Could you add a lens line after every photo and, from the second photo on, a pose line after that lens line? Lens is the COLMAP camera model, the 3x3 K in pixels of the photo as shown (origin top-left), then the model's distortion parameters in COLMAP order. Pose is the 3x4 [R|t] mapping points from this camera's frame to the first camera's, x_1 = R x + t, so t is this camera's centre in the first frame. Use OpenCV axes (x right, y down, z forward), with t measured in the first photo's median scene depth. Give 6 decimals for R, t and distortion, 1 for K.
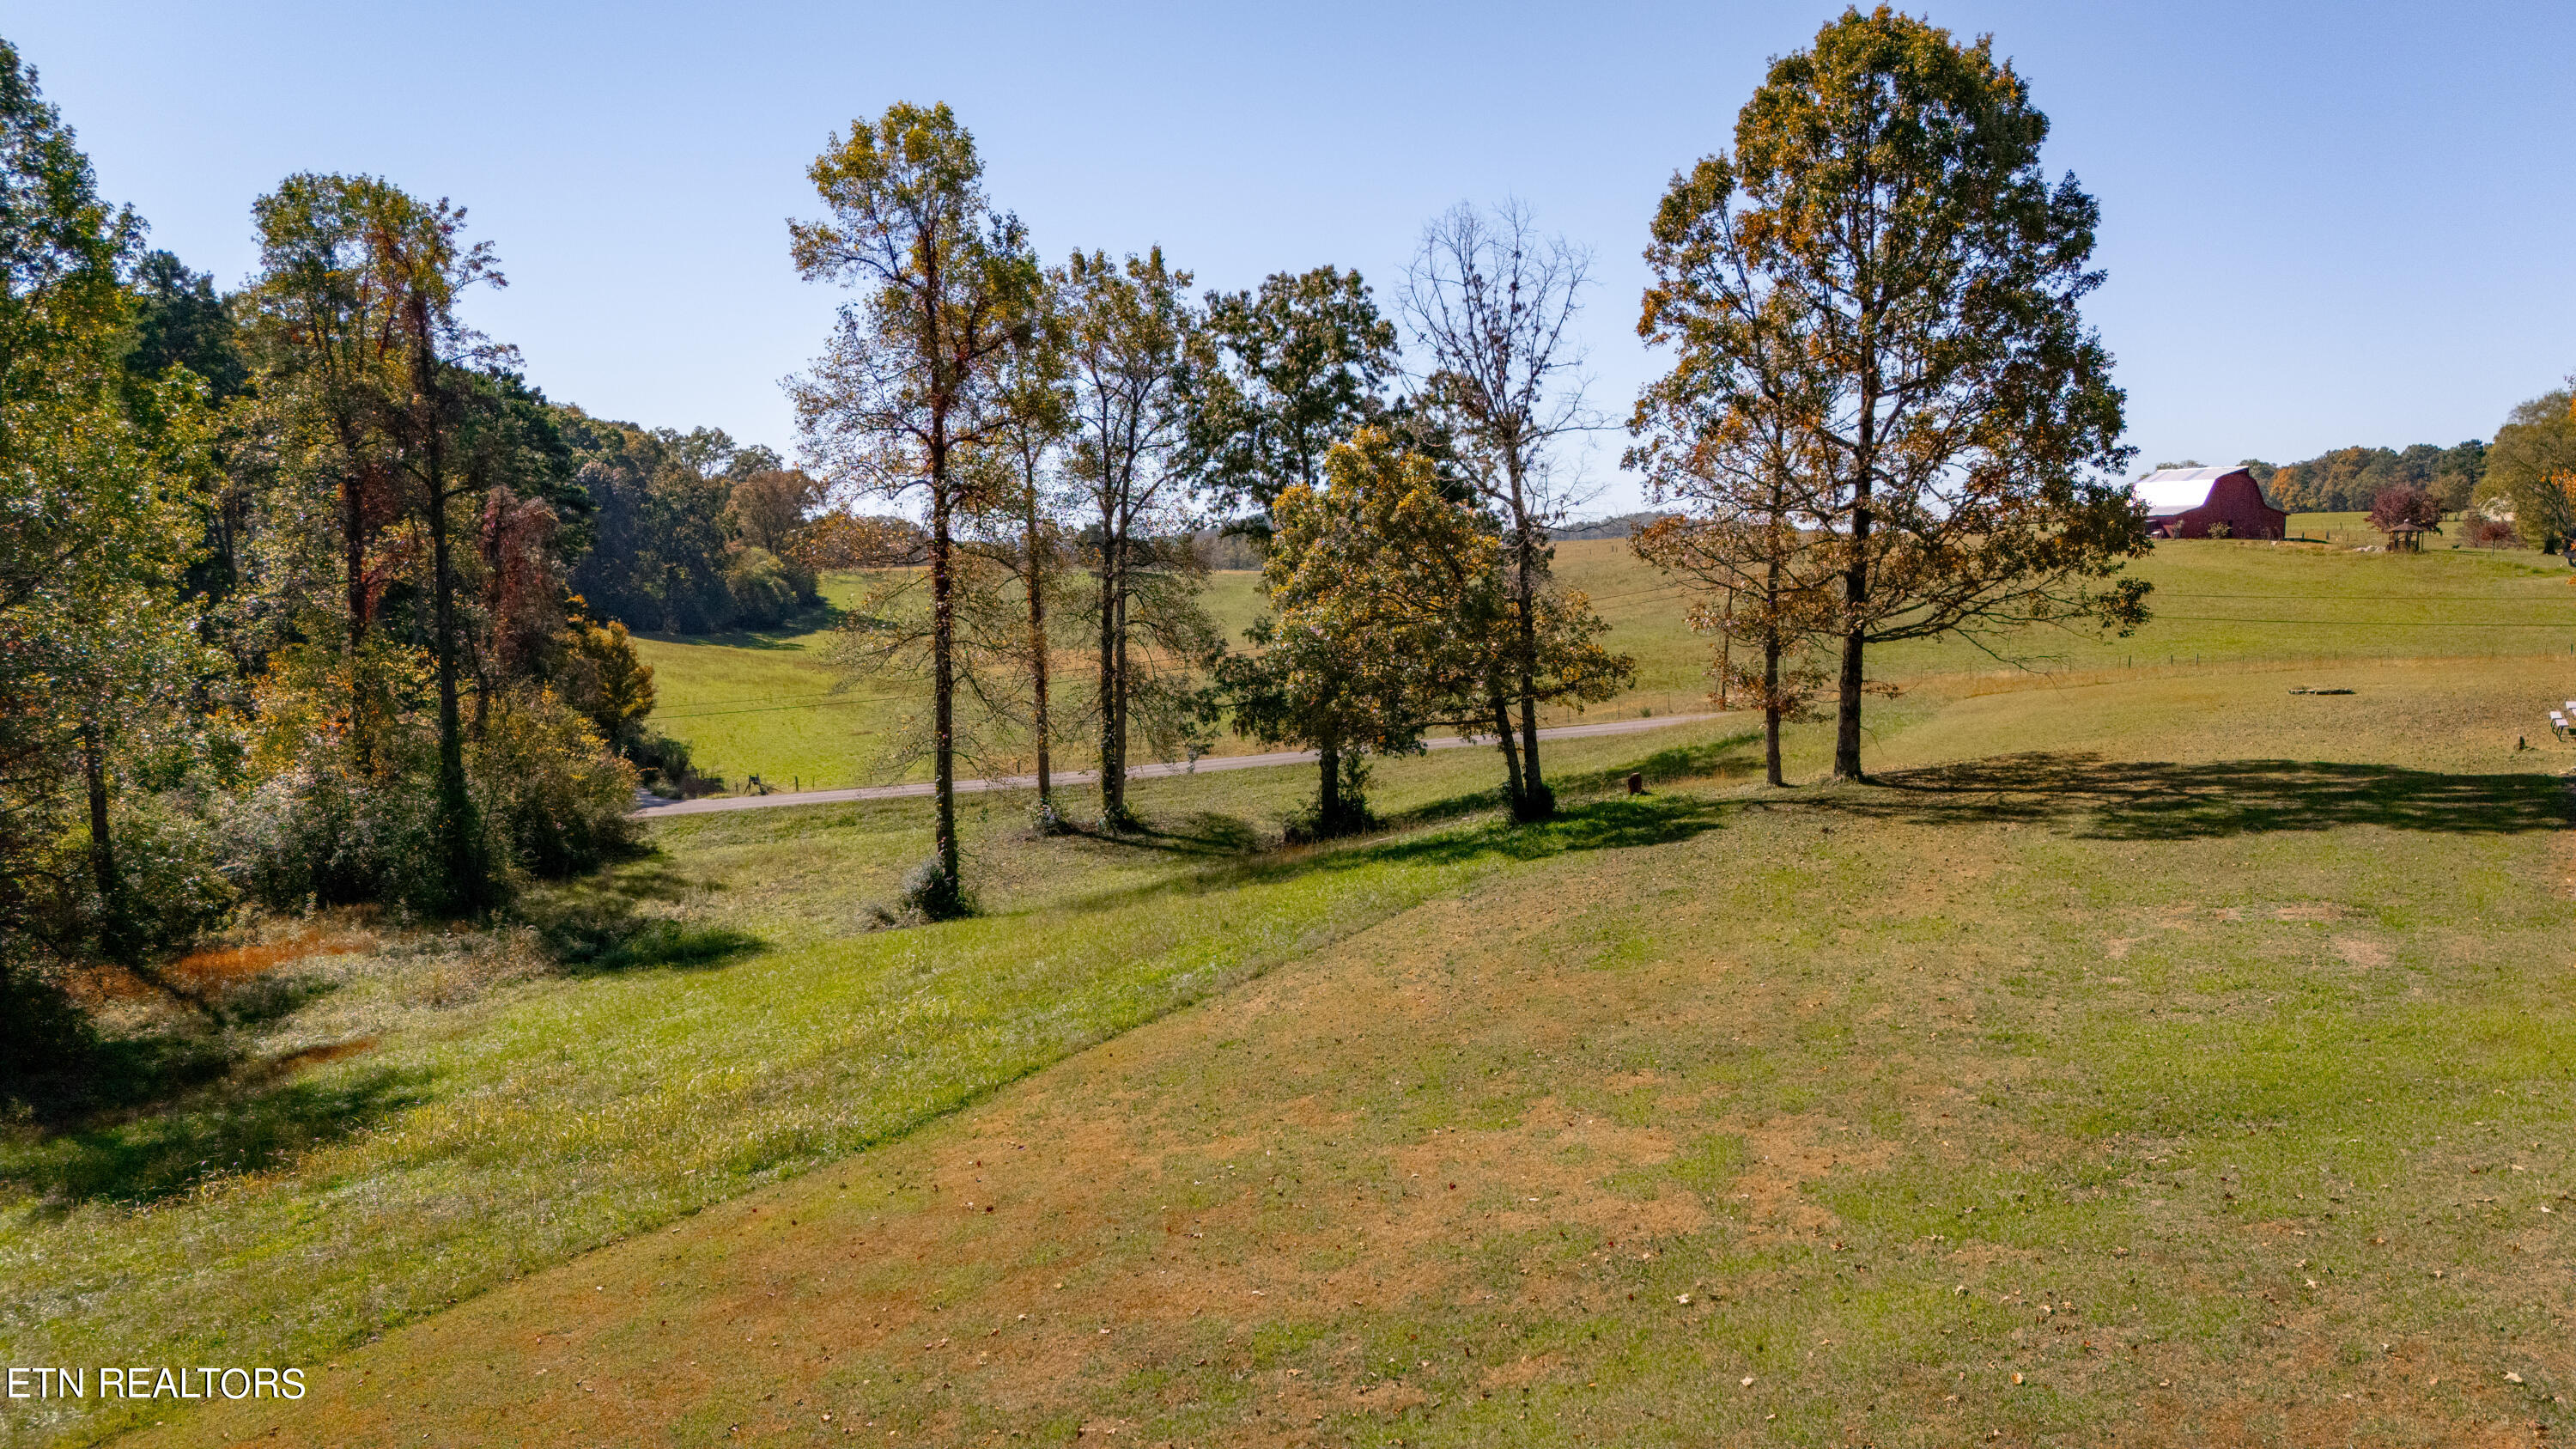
lens RADIAL K [[1878.2, 0, 1284.1], [0, 1878.2, 714.9], [0, 0, 1]] dist [0.043957, -0.017673]
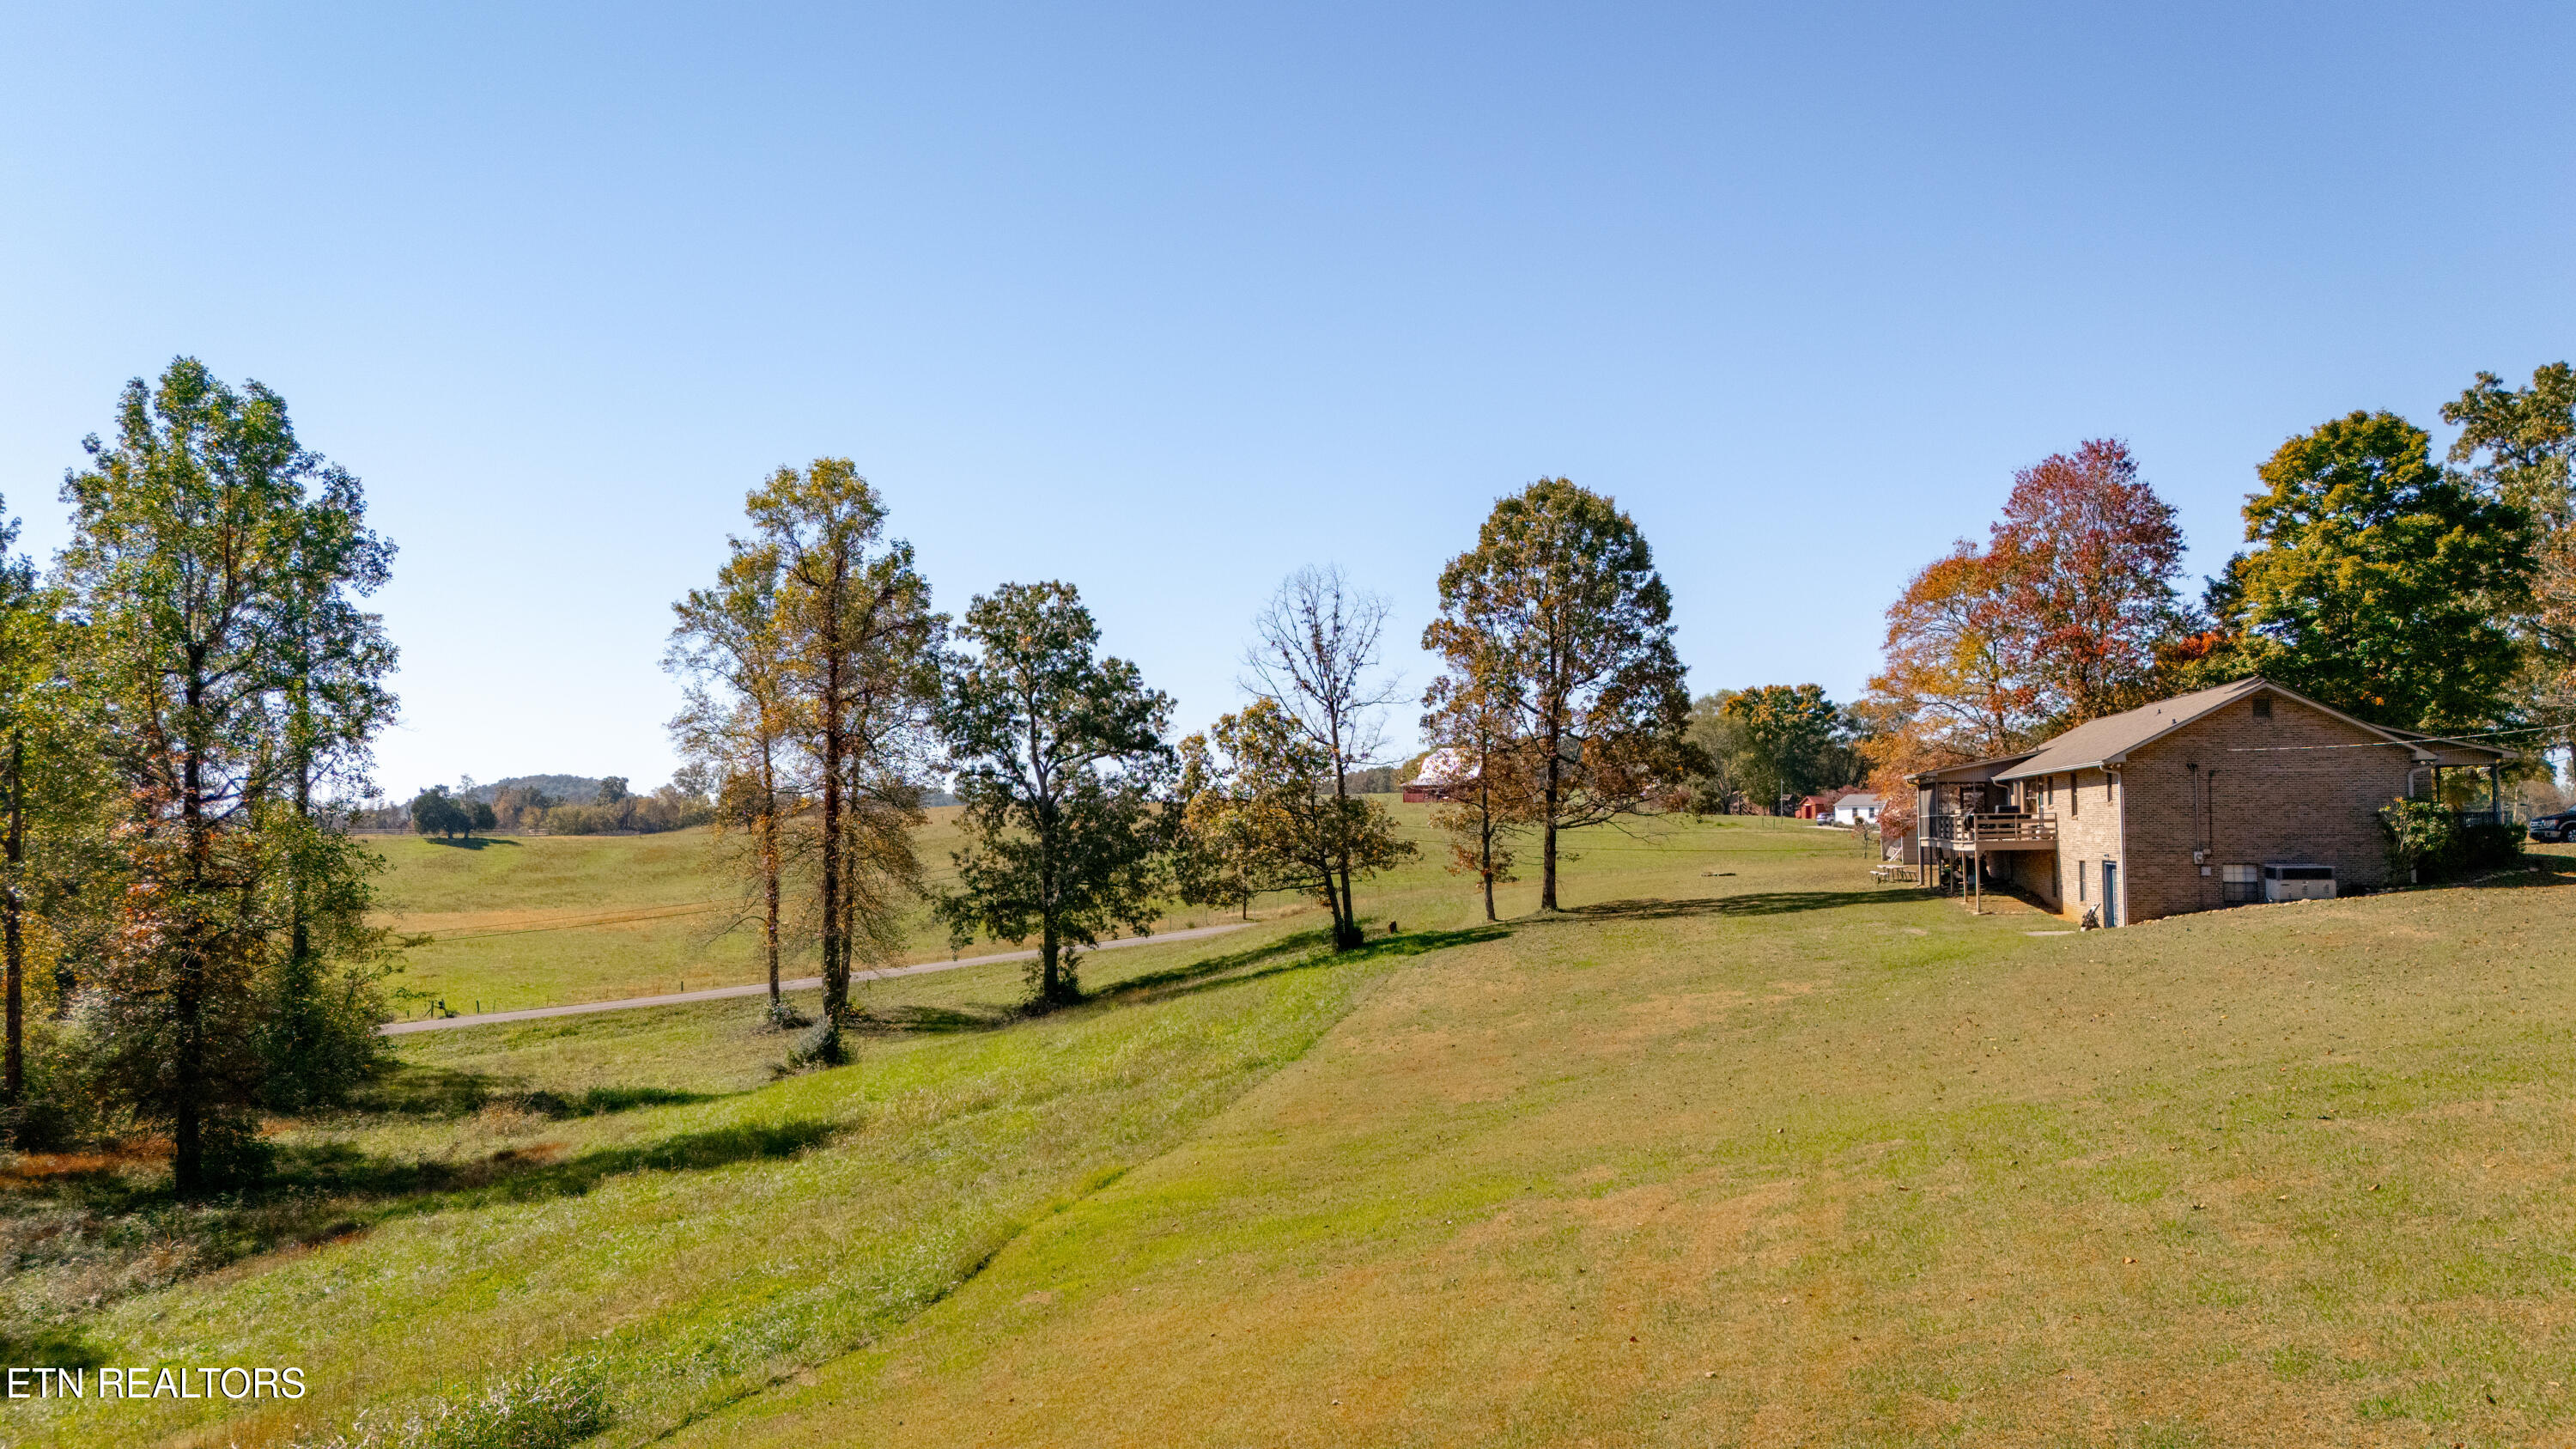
lens RADIAL K [[1878.2, 0, 1290.9], [0, 1878.2, 731.3], [0, 0, 1]] dist [0.043957, -0.017673]
pose [[0.924093, 0.015592, 0.381849, -0.509416], [0.036444, 0.991019, -0.128663, 0.075408], [-0.380426, 0.132812, 0.915225, -0.436579]]
